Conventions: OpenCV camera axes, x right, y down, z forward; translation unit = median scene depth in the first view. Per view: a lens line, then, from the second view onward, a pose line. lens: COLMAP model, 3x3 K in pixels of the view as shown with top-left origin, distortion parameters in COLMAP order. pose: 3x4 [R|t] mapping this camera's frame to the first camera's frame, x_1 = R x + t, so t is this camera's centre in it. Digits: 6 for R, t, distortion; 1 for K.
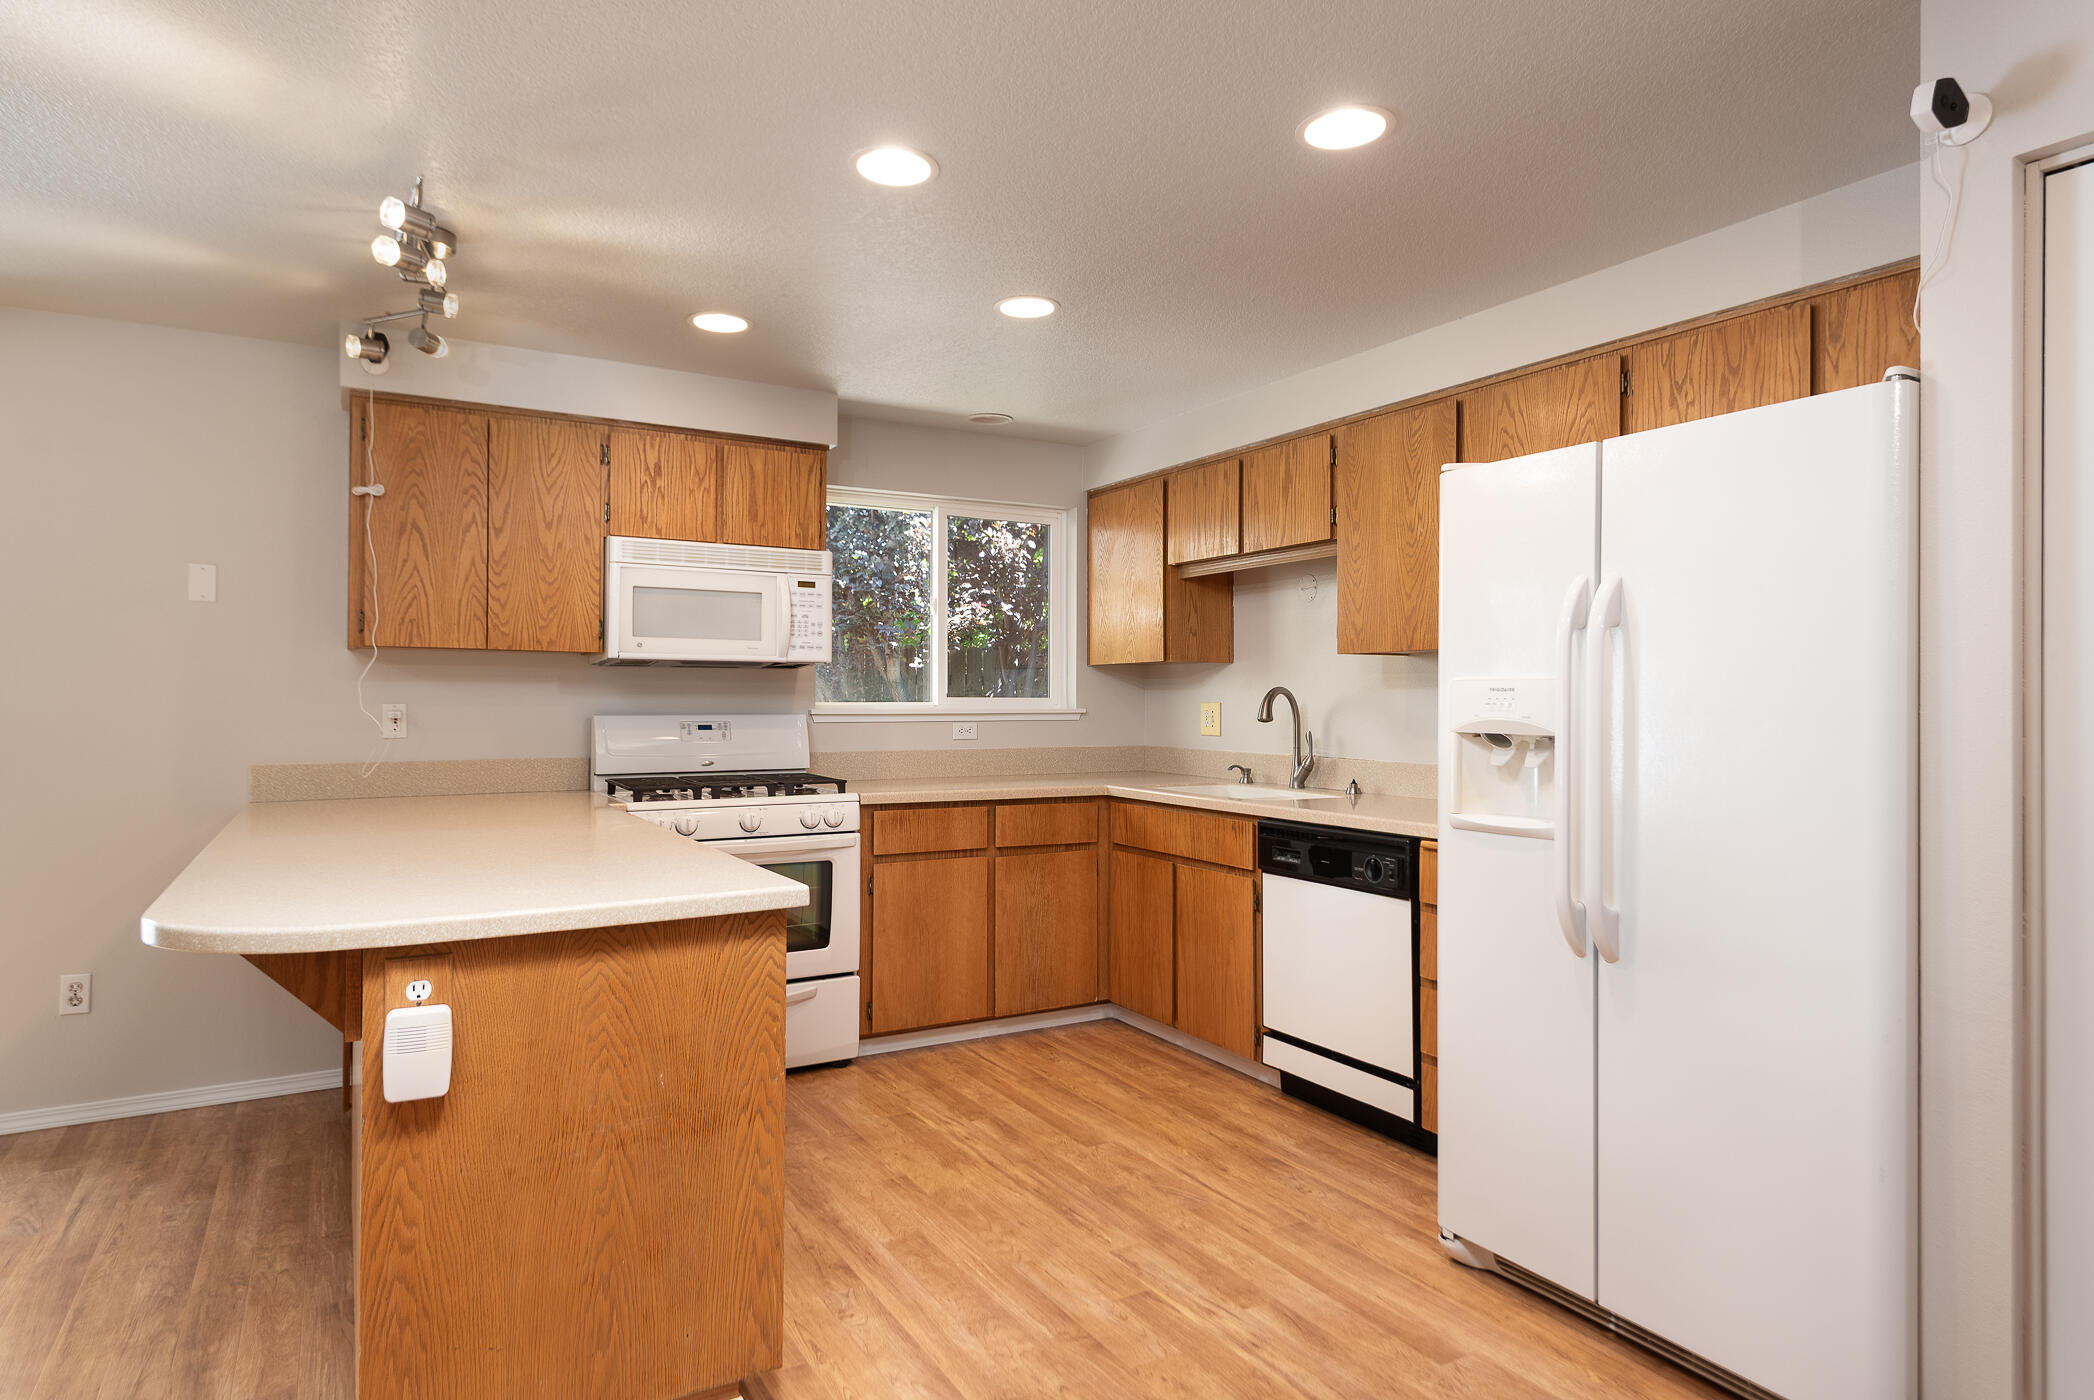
lens RADIAL K [[1176.6, 0, 1047.0], [0, 1176.6, 700.0], [0, 0, 1]] dist [0.033890, -0.029809]
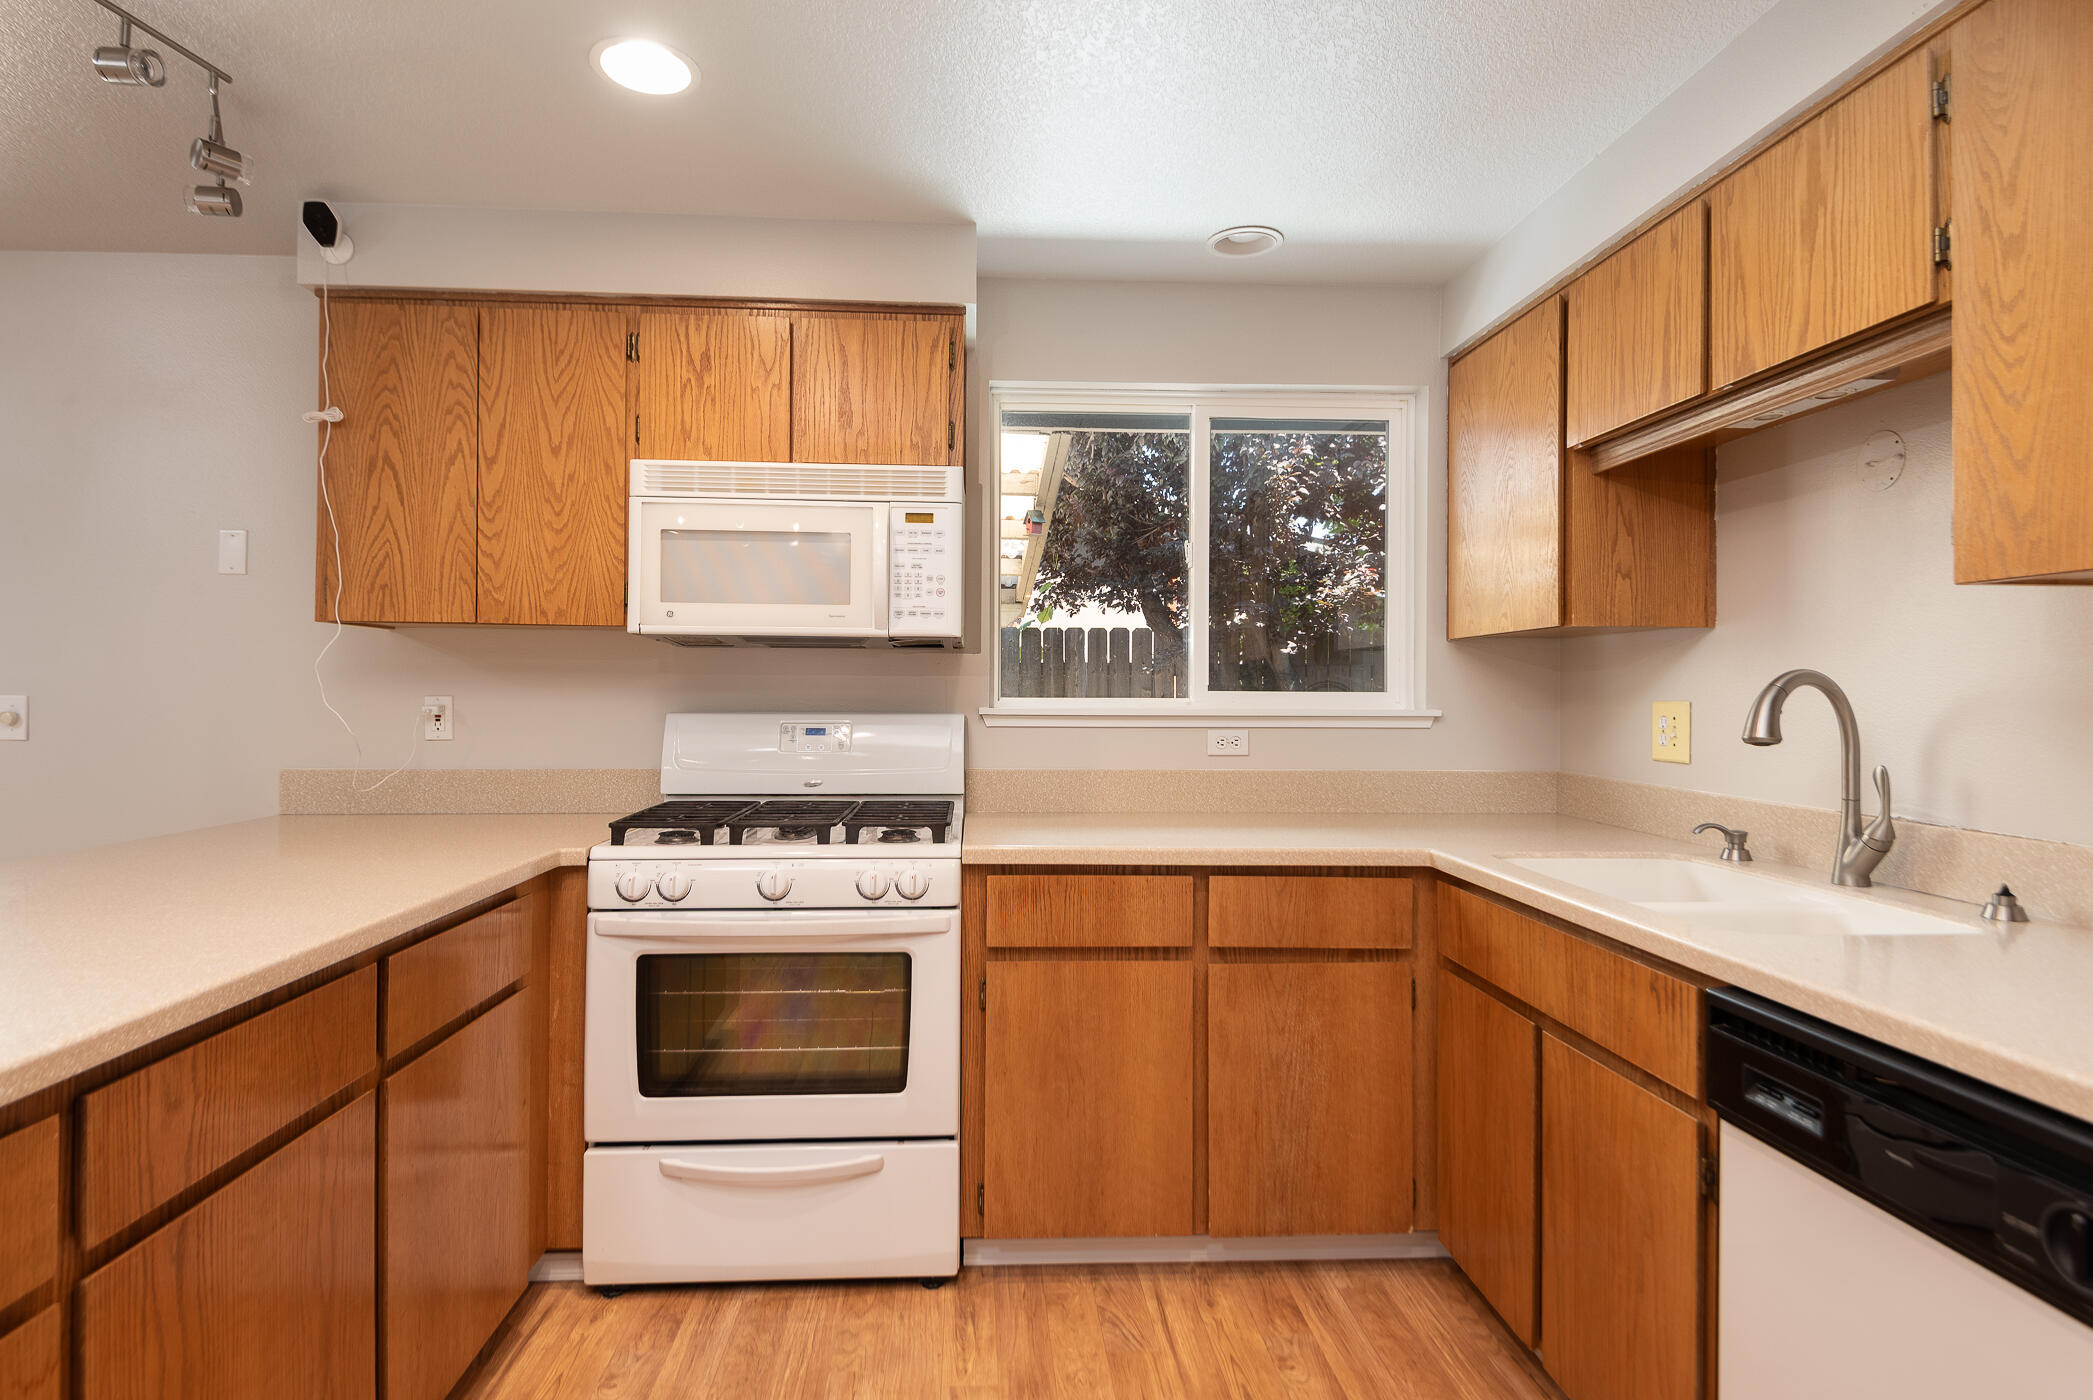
lens RADIAL K [[1086.4, 0, 1031.9], [0, 1086.4, 690.3], [0, 0, 1]] dist [0.027113, -0.022490]
pose [[0.889396, 0.002492, -0.457131, 0.132155], [-0.004017, 0.999989, -0.002363, -0.000886], [0.457120, 0.003938, 0.889396, 0.505198]]
